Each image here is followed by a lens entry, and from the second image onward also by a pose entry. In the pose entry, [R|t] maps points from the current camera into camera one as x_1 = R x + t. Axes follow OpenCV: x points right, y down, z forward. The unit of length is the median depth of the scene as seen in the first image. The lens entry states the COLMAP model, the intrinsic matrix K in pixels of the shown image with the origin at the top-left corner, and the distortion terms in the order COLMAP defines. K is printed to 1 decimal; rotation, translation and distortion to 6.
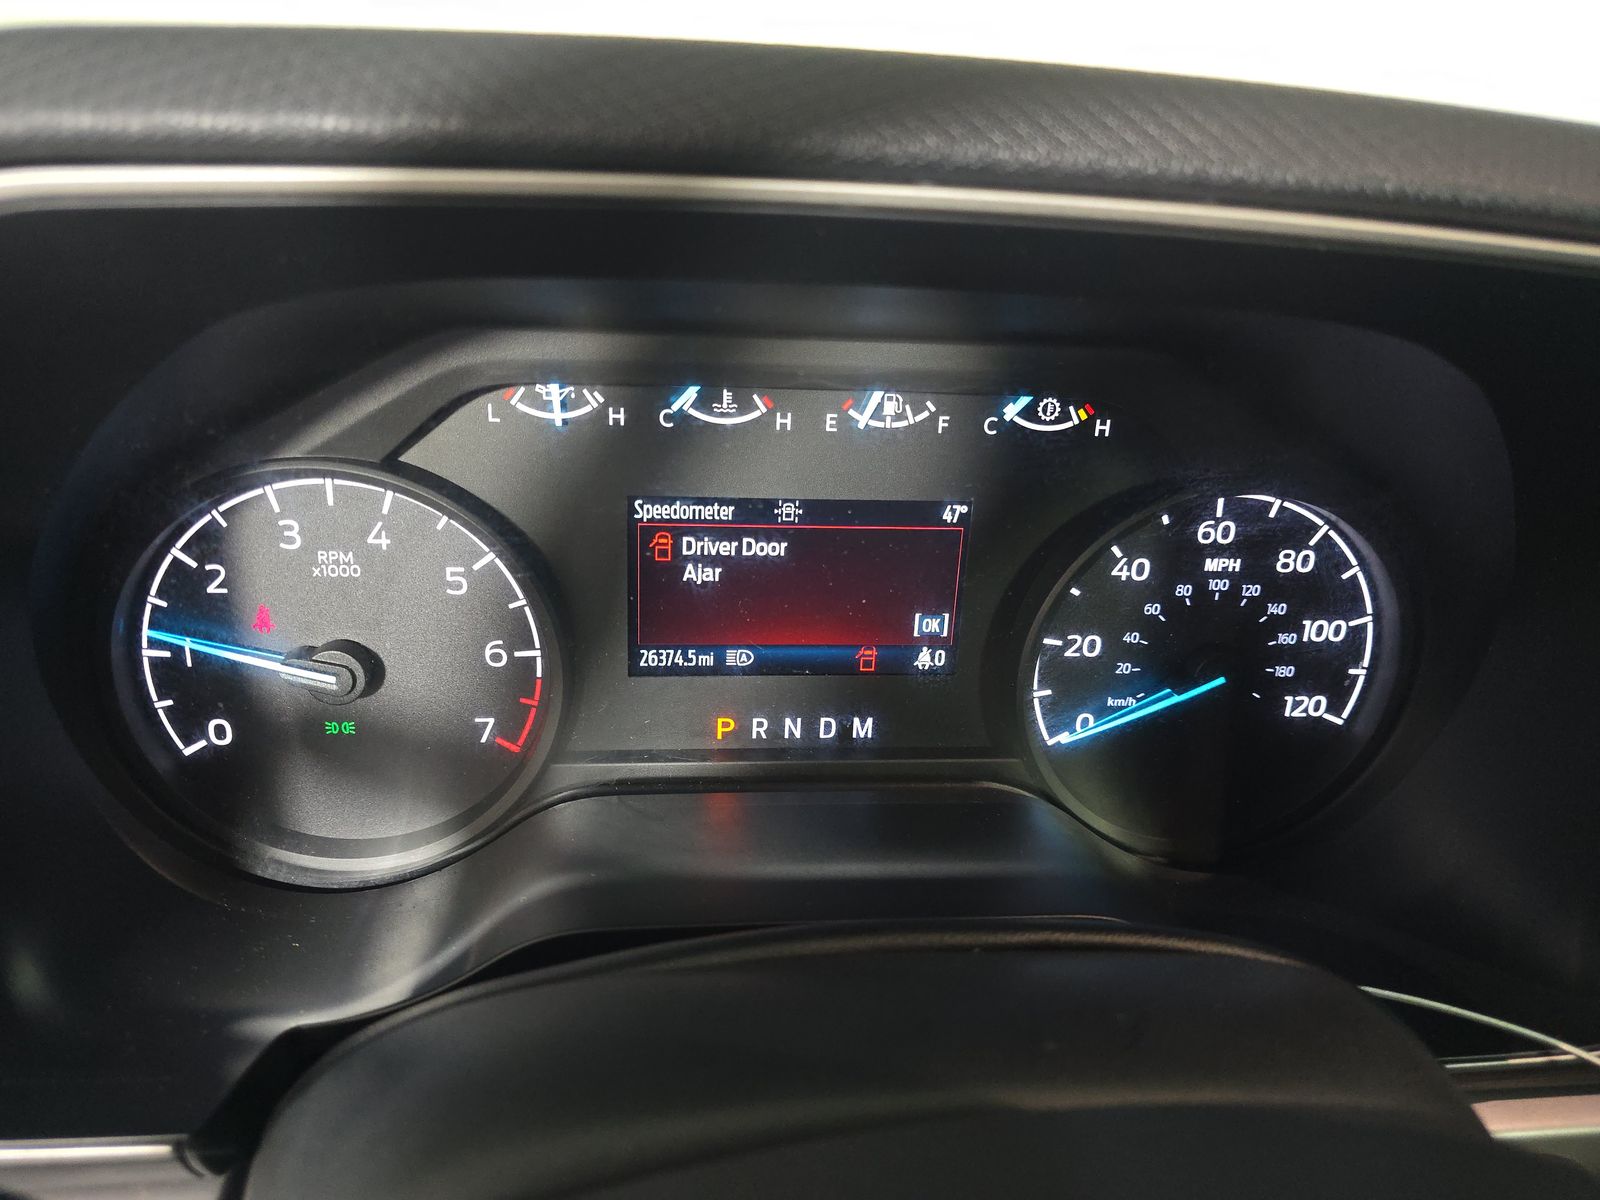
lens RADIAL K [[1083.7, 0, 796.7], [0, 1083.7, 595.0], [0, 0, 1]] dist [0.049693, -0.060596]
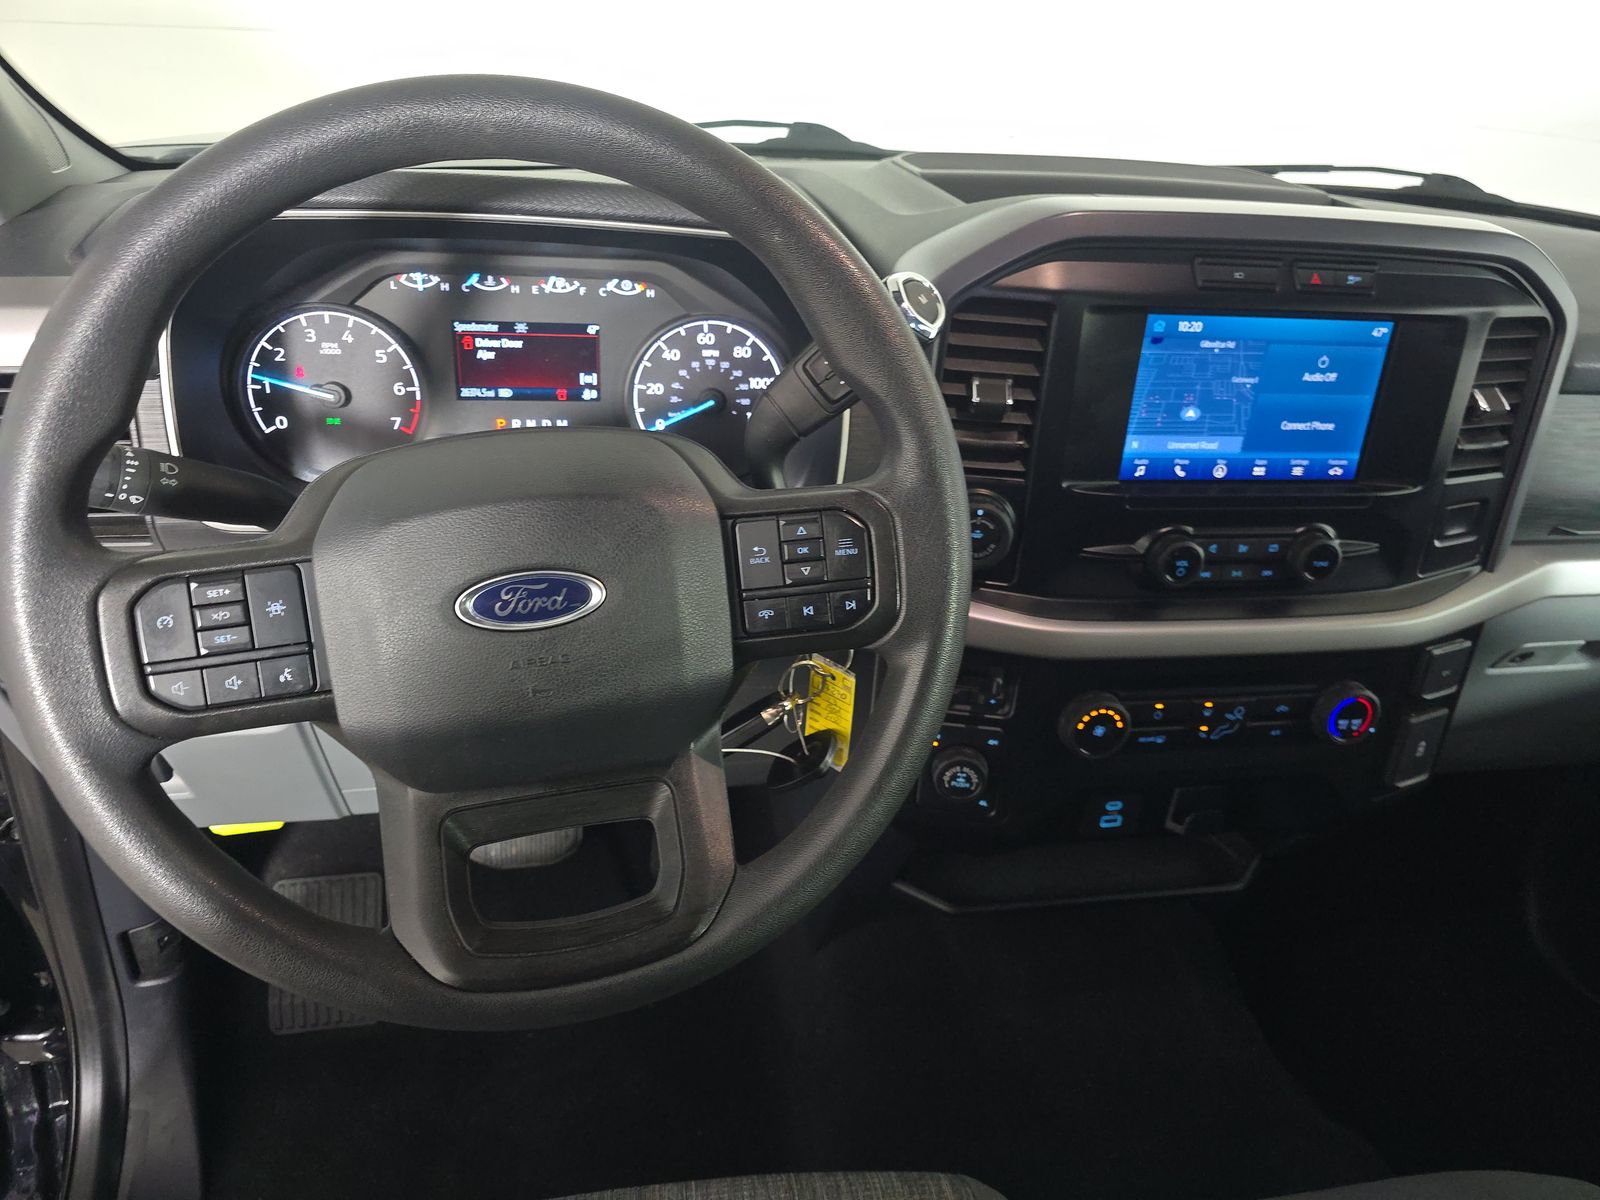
lens RADIAL K [[1083.7, 0, 796.7], [0, 1083.7, 595.0], [0, 0, 1]] dist [0.049693, -0.060596]
pose [[0.995081, -0.025952, 0.095600, 0.359262], [0.018477, 0.996762, 0.078263, 0.340506], [-0.097322, -0.076111, 0.992338, -1.528856]]
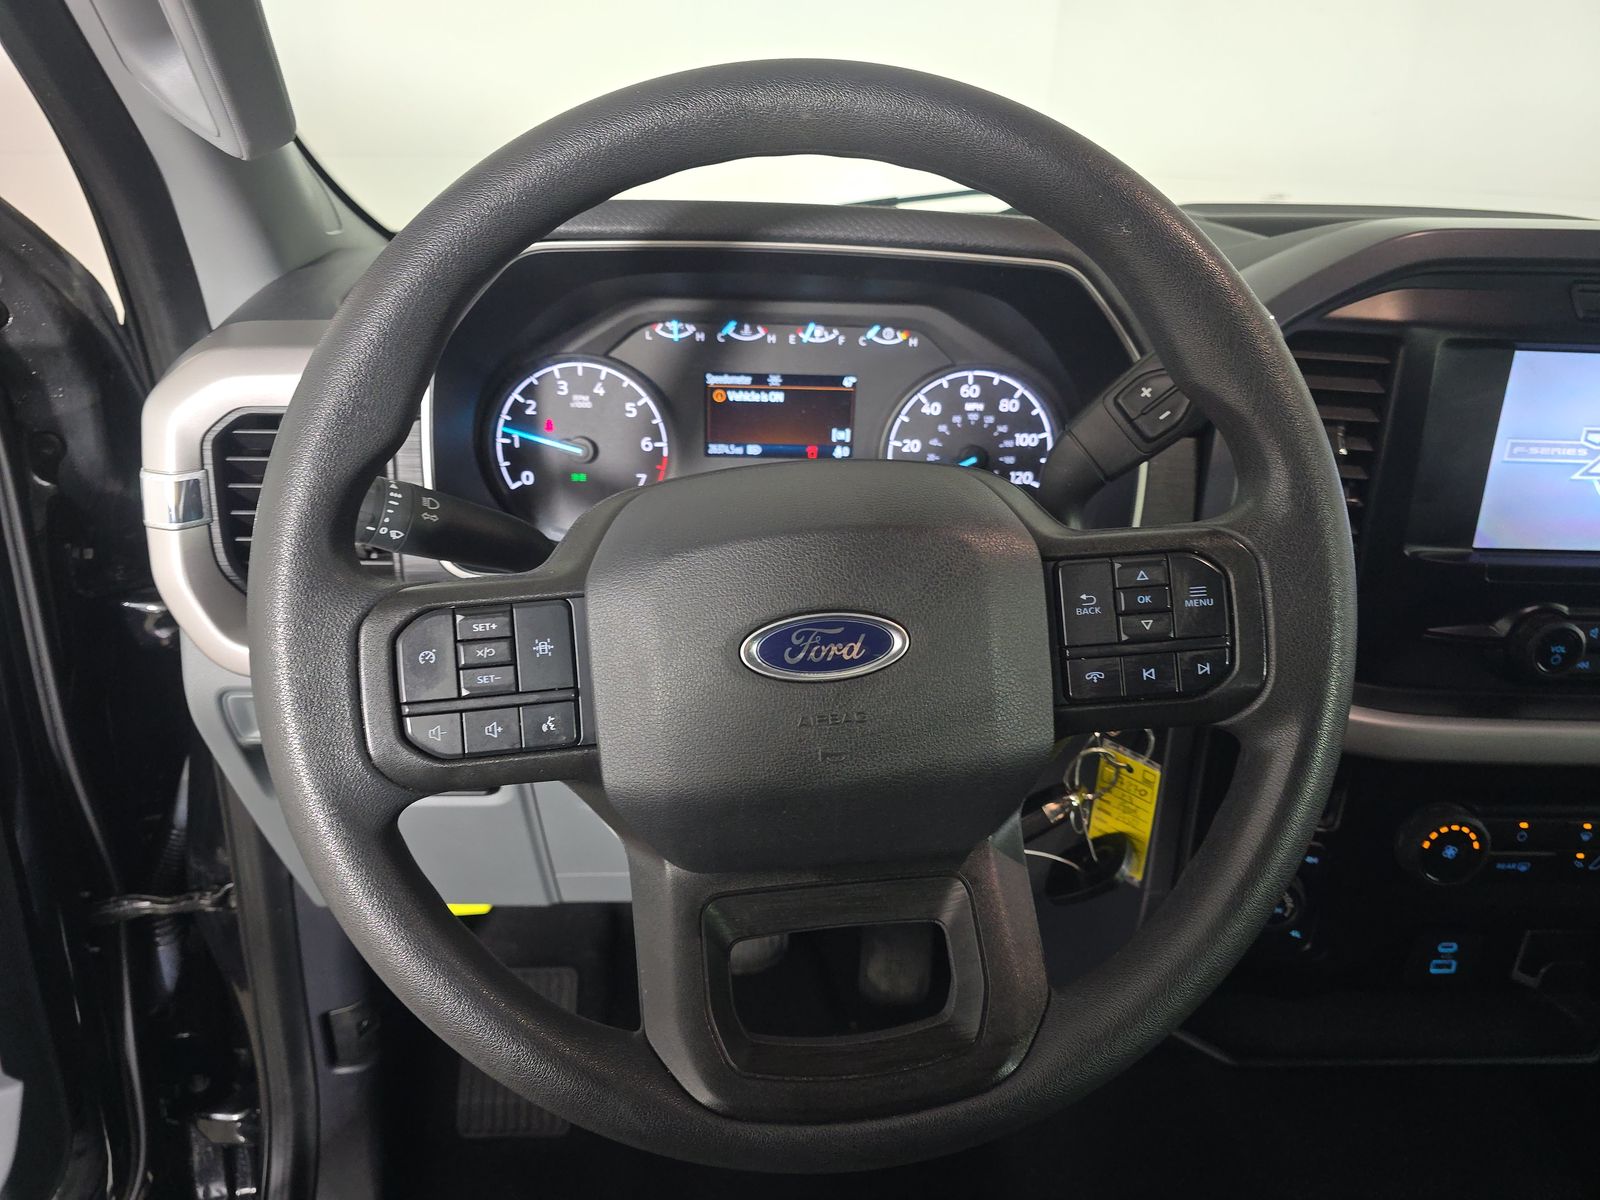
lens RADIAL K [[1086.2, 0, 800.0], [0, 1086.2, 600.0], [0, 0, 1]] dist [0.062127, -0.090326]
pose [[0.998670, 0.003264, -0.051461, 0.165491], [-0.004339, 0.999774, -0.020792, 0.434017], [0.051382, 0.020987, 0.998459, -1.273725]]
